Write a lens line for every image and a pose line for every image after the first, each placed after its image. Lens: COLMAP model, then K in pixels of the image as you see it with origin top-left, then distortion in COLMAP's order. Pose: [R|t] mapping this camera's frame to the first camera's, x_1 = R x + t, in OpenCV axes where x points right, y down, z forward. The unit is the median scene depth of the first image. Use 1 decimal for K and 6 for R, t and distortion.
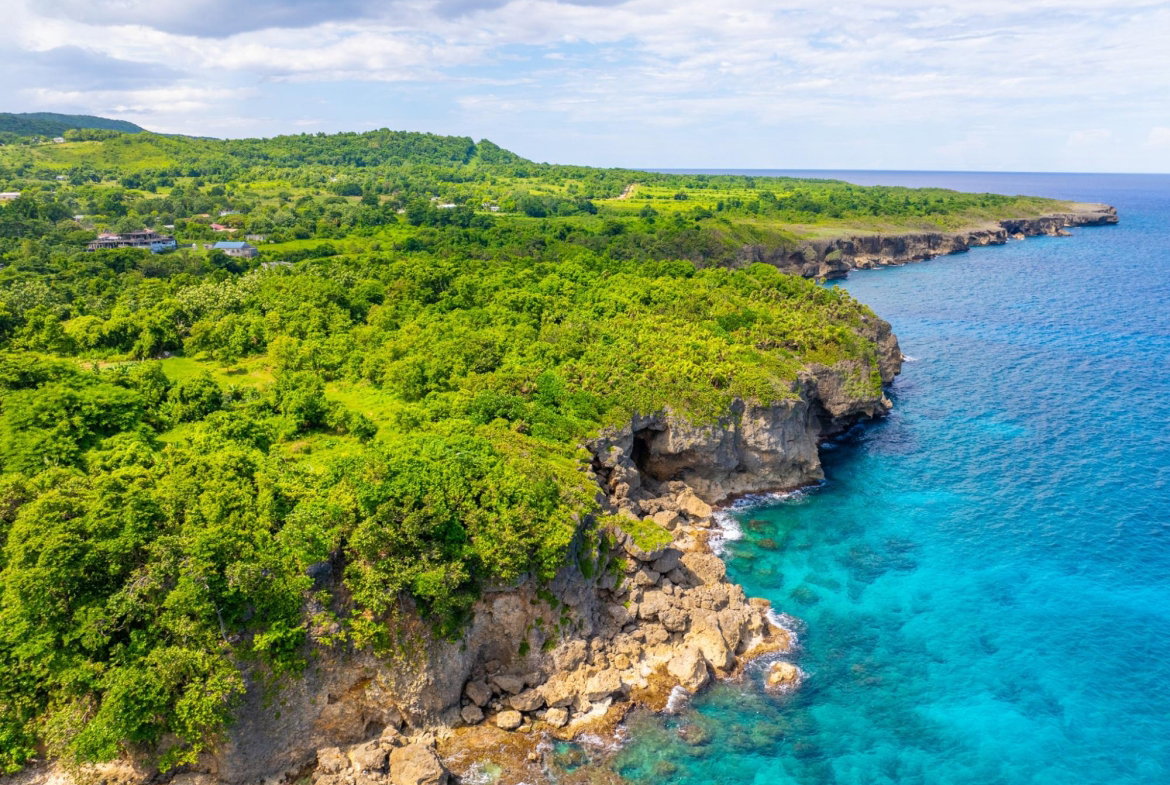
lens RADIAL K [[819.0, 0, 587.7], [0, 819.0, 389.0], [0, 0, 1]] dist [-0.044637, 0.012845]
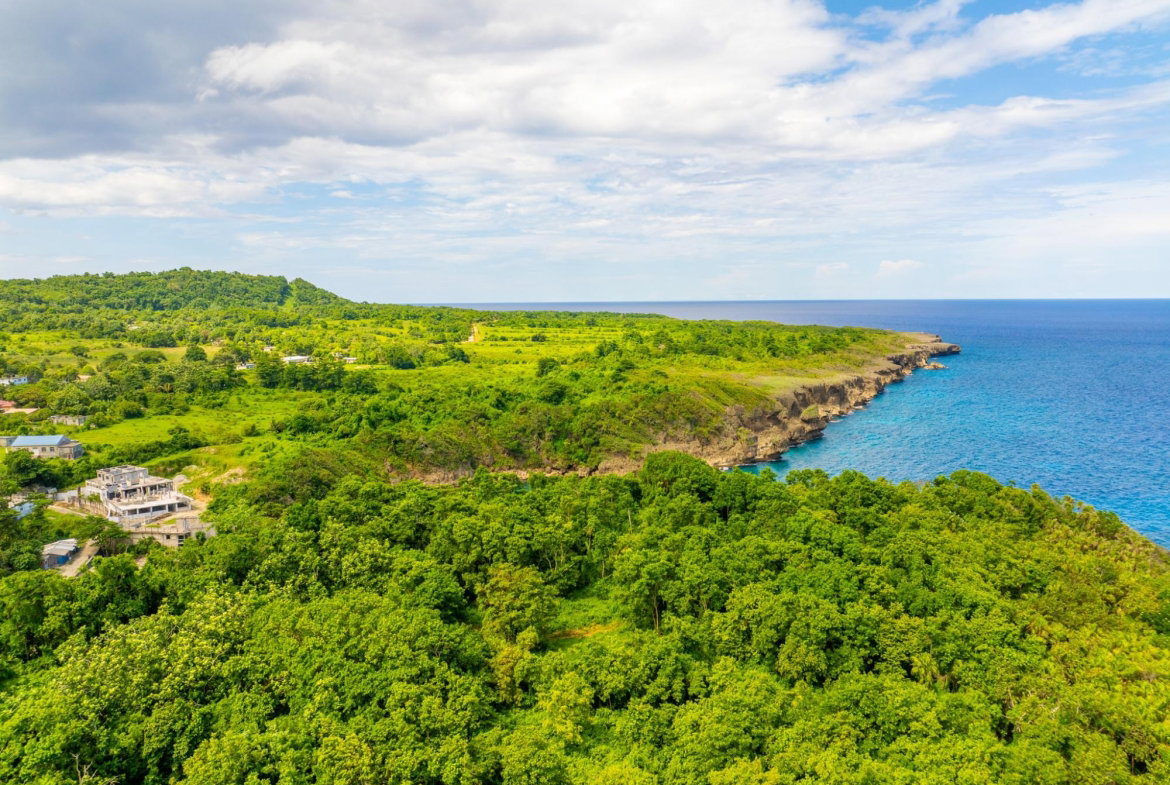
lens RADIAL K [[819.0, 0, 585.3], [0, 819.0, 401.9], [0, 0, 1]] dist [-0.044637, 0.012845]
pose [[0.969802, -0.040719, 0.240472, -0.061749], [0.074598, 0.988236, -0.133511, -0.033604], [-0.232207, 0.147418, 0.961430, 0.094872]]
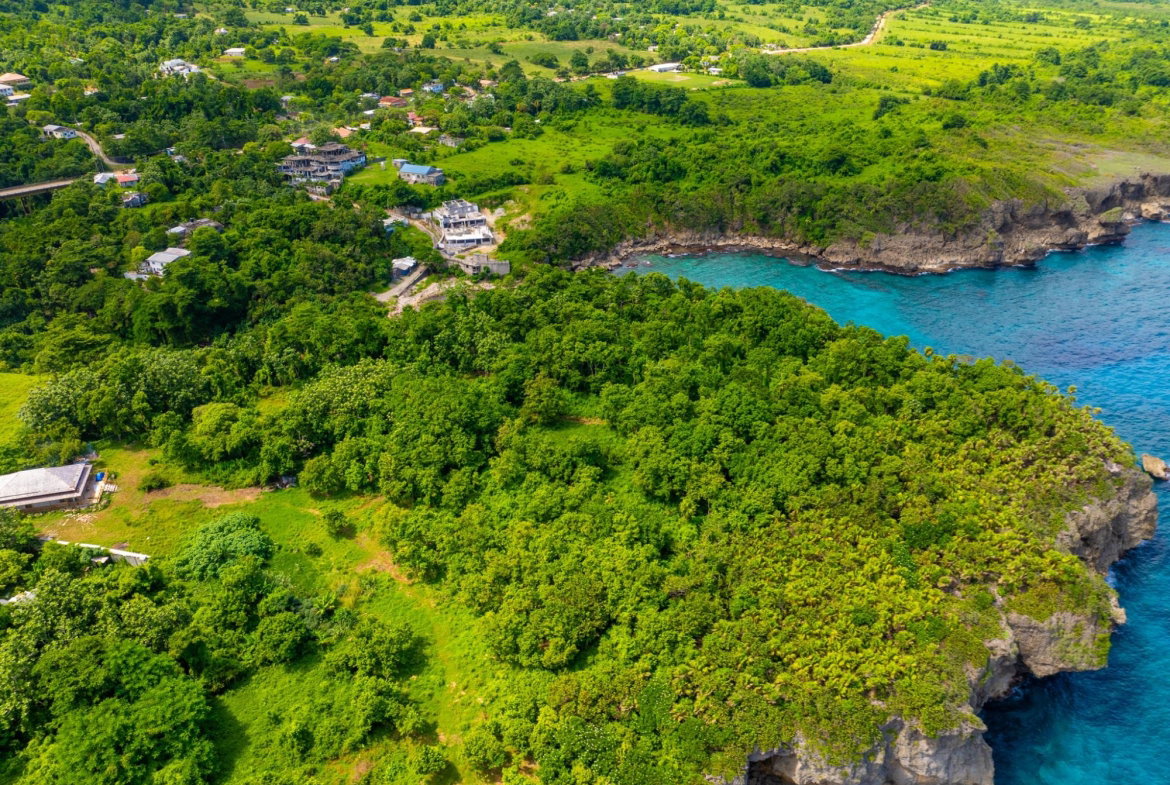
lens RADIAL K [[819.0, 0, 590.9], [0, 819.0, 387.2], [0, 0, 1]] dist [-0.044637, 0.012845]
pose [[0.964033, 0.125003, -0.234554, 0.006133], [-0.066880, 0.968192, 0.241105, -0.068617], [0.257232, -0.216746, 0.941729, 0.037051]]
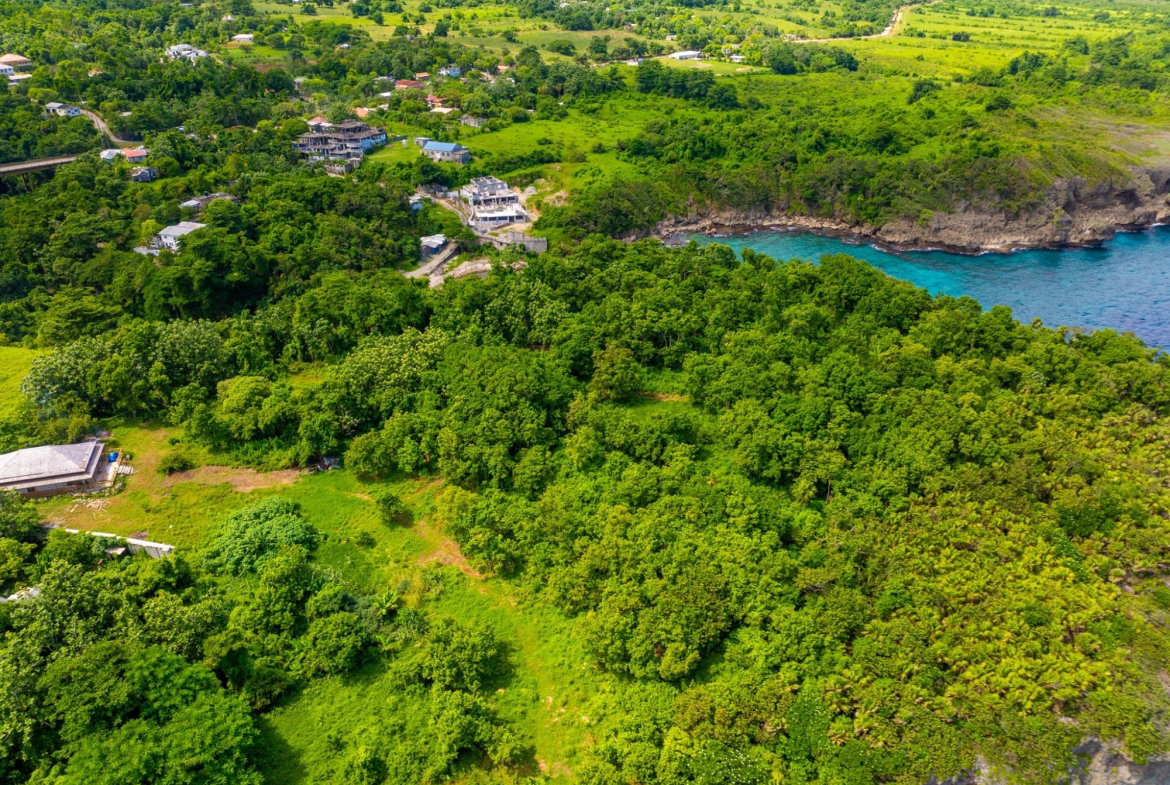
lens RADIAL K [[819.0, 0, 591.1], [0, 819.0, 387.7], [0, 0, 1]] dist [-0.044637, 0.012845]
pose [[0.964190, 0.124573, -0.234137, -0.012869], [-0.067940, 0.969380, 0.235978, -0.056209], [0.256364, -0.211620, 0.943130, 0.051509]]
